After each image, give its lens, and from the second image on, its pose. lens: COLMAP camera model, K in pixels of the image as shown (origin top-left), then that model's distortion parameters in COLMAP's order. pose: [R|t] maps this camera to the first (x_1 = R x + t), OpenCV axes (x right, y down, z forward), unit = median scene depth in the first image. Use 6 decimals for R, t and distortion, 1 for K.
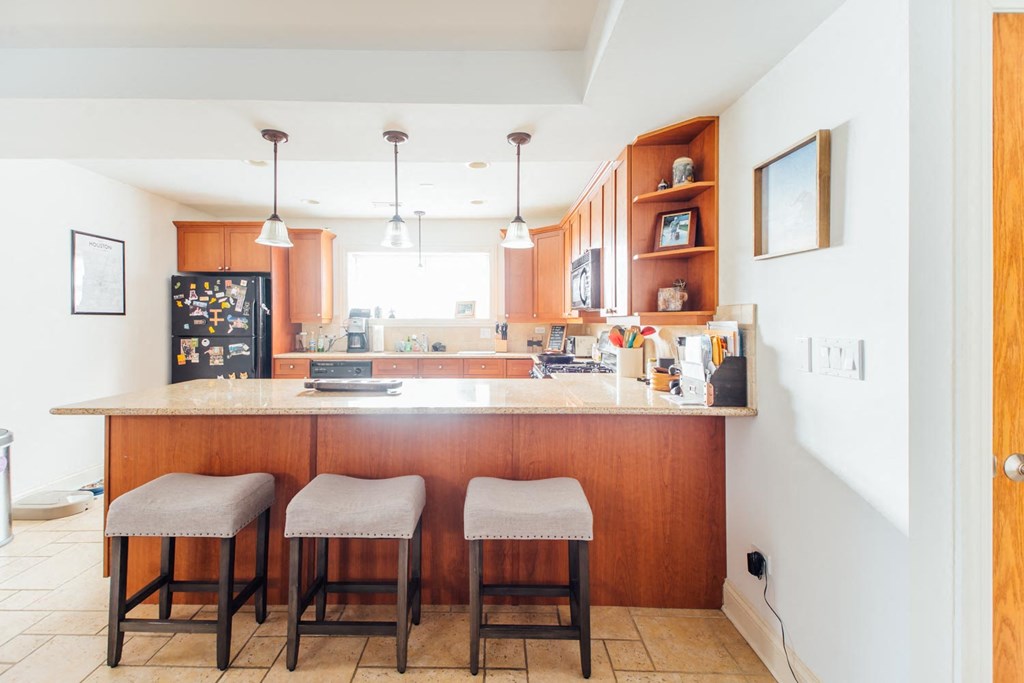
lens RADIAL K [[451.7, 0, 502.1], [0, 451.7, 323.6], [0, 0, 1]] dist [0.000774, -0.000662]
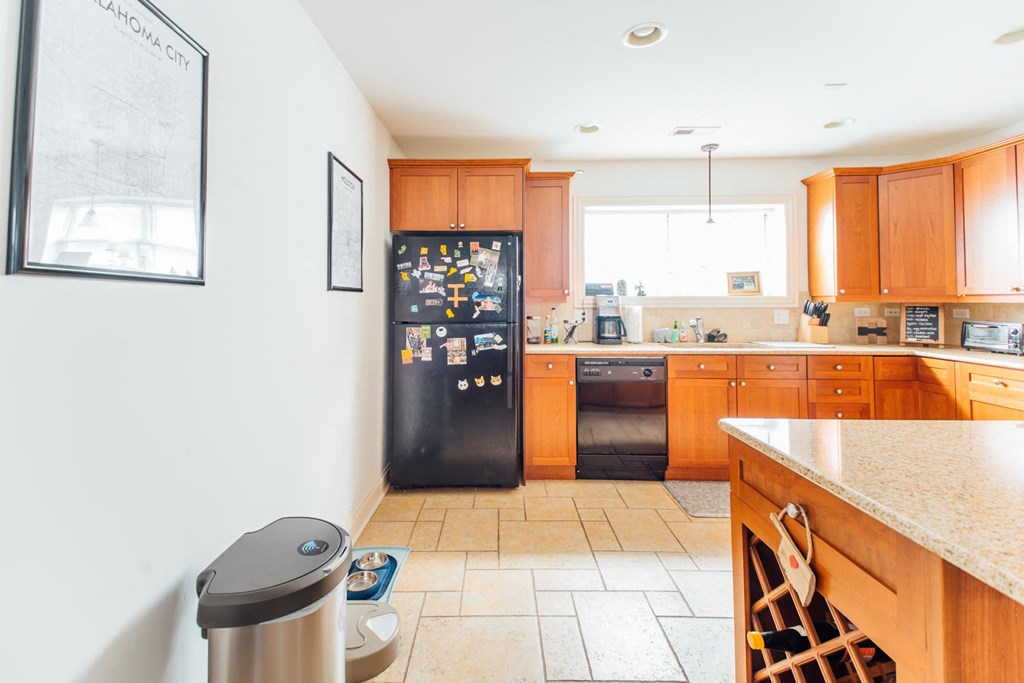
lens RADIAL K [[451.3, 0, 493.6], [0, 451.3, 290.7], [0, 0, 1]] dist [0.001590, -0.000059]
pose [[0.999329, -0.003956, -0.036407, -0.550910], [0.002954, 0.999616, -0.027547, -0.002067], [0.036502, 0.027421, 0.998957, 0.310159]]
